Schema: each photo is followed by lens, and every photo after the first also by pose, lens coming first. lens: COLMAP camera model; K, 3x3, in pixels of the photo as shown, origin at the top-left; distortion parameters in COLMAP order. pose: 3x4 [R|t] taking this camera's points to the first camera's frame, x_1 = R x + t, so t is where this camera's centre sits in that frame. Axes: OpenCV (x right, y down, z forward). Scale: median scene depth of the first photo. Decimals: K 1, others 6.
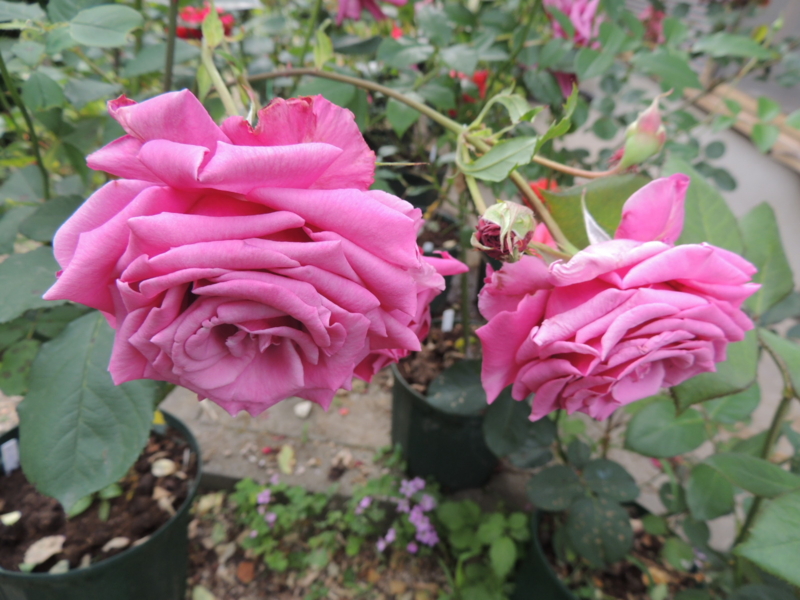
lens RADIAL K [[570.3, 0, 400.0], [0, 570.3, 300.0], [0, 0, 1]] dist [-0.006608, -0.030853]
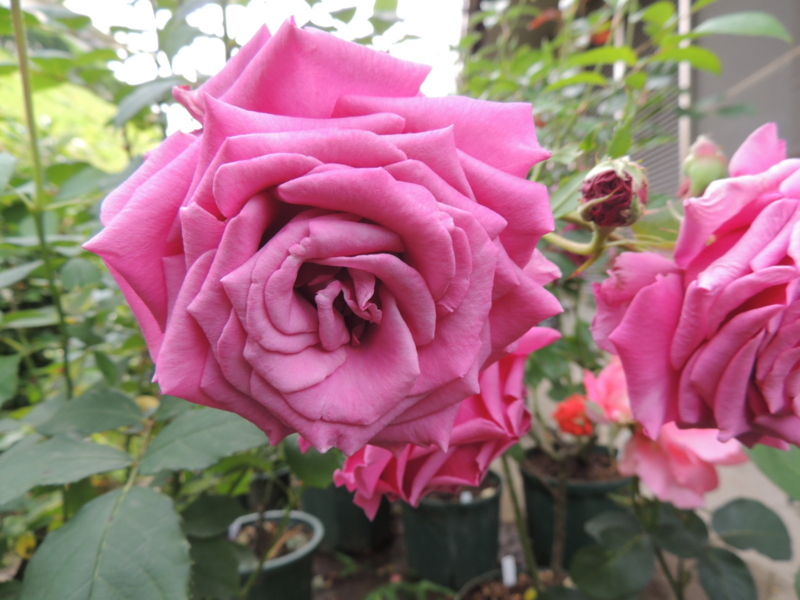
lens RADIAL K [[570.3, 0, 400.0], [0, 570.3, 300.0], [0, 0, 1]] dist [-0.006608, -0.030853]
pose [[0.987595, -0.155653, 0.020671, -0.211837], [0.146513, 0.866141, -0.477843, 0.449723], [0.056474, 0.474944, 0.878202, 0.348411]]
